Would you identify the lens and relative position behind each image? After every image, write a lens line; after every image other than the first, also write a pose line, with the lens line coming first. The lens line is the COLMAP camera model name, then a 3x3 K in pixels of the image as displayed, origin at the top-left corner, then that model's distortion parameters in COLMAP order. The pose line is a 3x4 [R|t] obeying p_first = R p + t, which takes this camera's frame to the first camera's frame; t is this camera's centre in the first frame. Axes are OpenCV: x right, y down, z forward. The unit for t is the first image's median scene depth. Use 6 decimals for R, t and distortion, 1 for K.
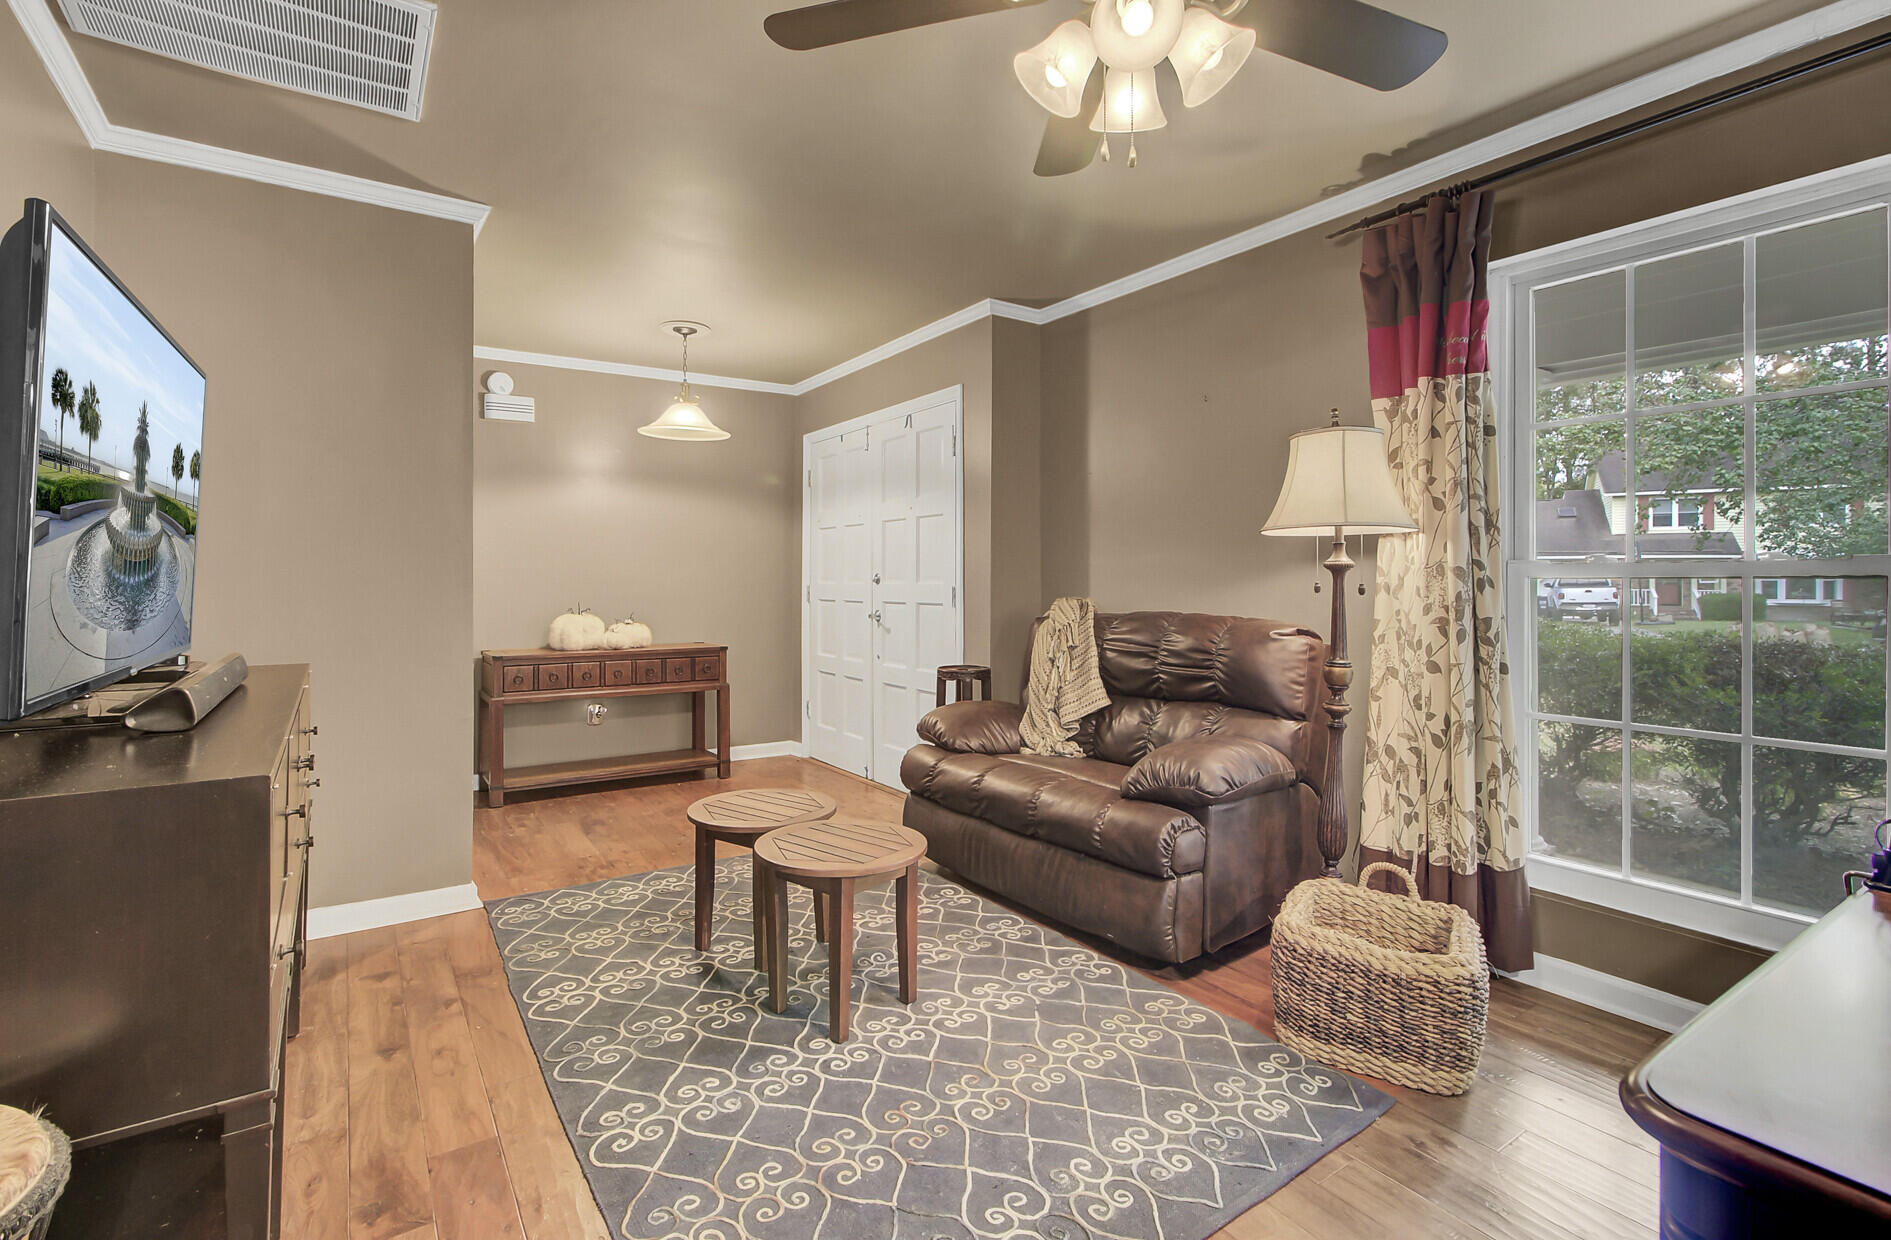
lens RADIAL K [[891.4, 0, 942.2], [0, 891.4, 605.4], [0, 0, 1]] dist [-0.005865, 0.001023]
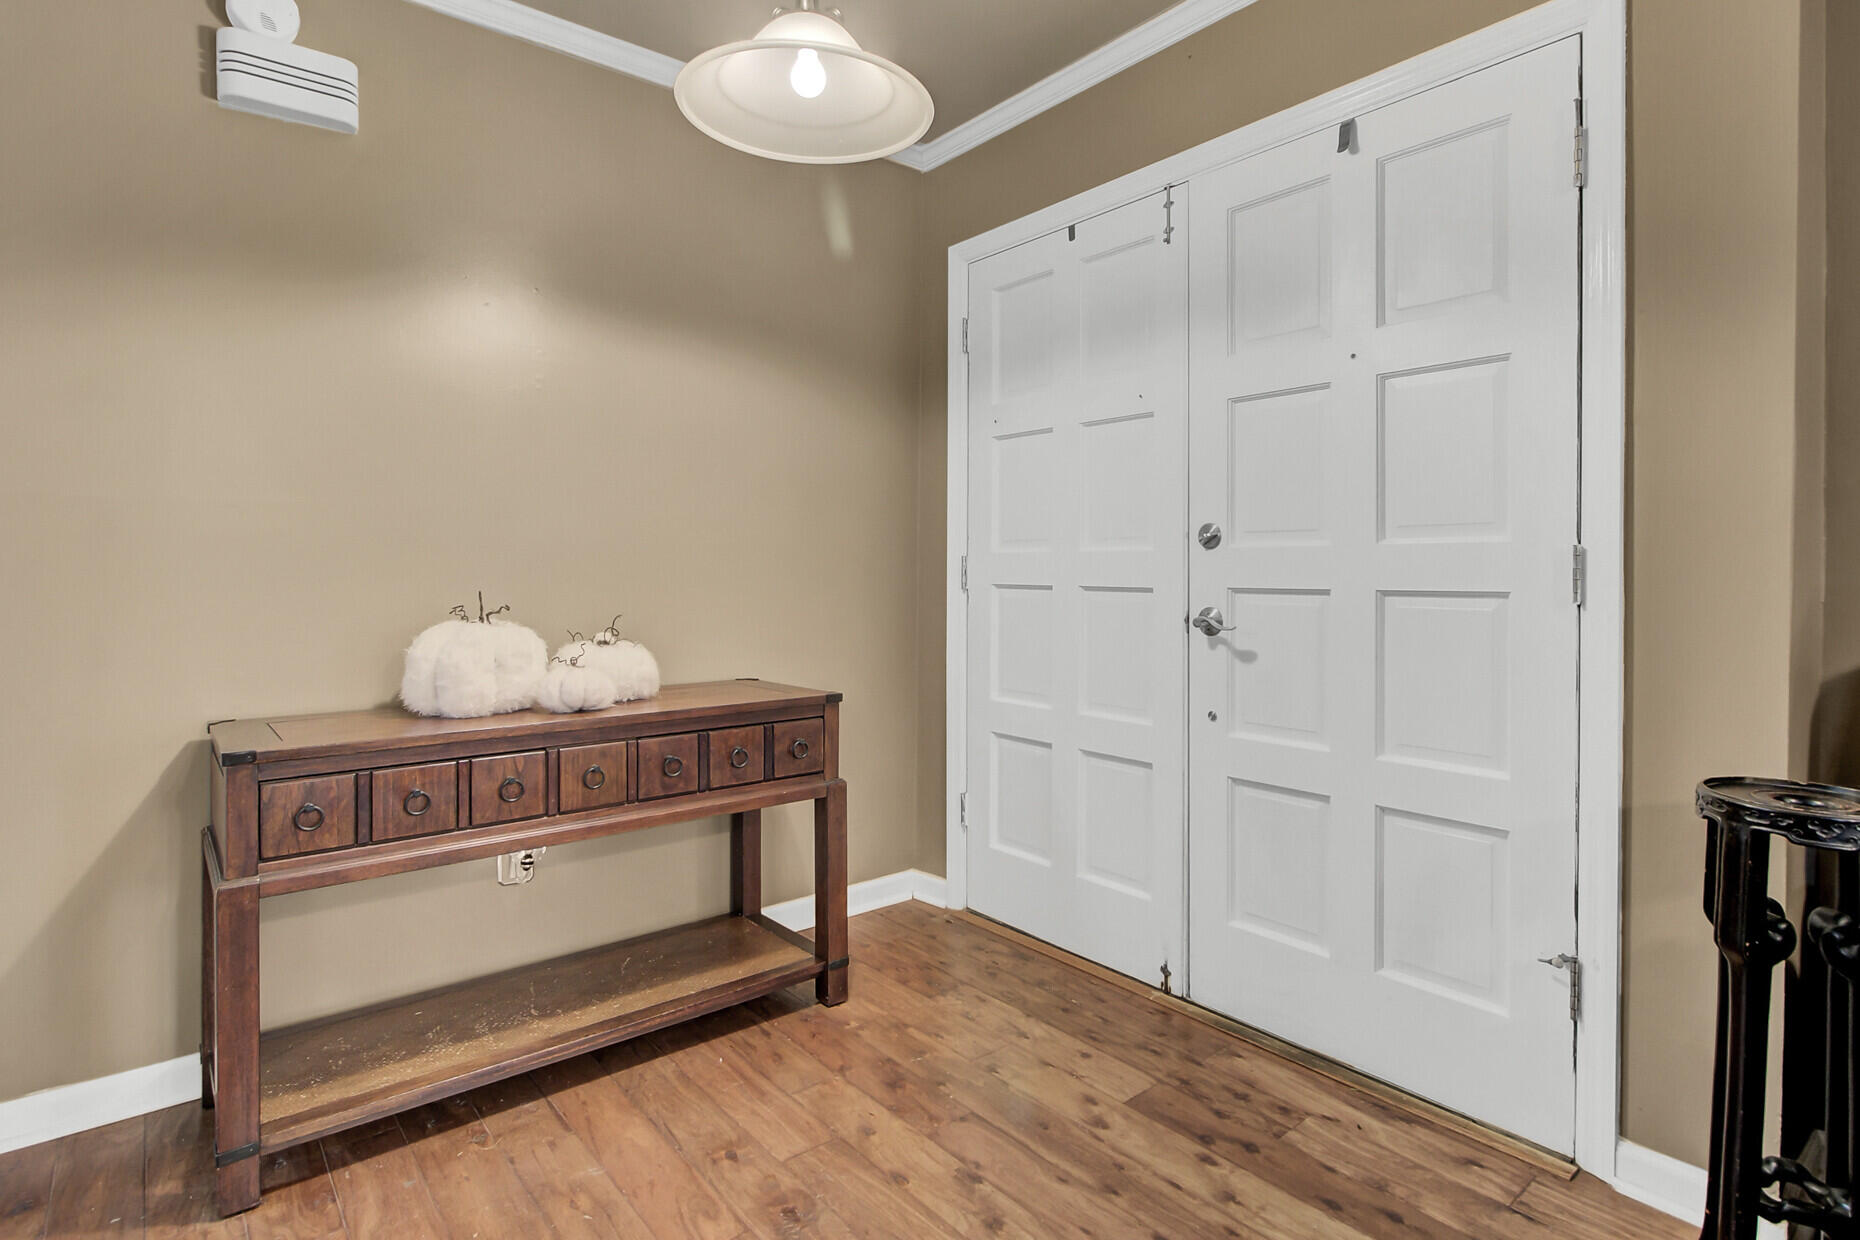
lens RADIAL K [[969.9, 0, 948.3], [0, 969.9, 586.8], [0, 0, 1]] dist [0.002941, -0.000428]
pose [[0.994265, -0.002457, 0.106912, -0.246632], [0.002758, 0.999993, -0.002664, -0.003791], [-0.106905, 0.002943, 0.994265, 0.547839]]
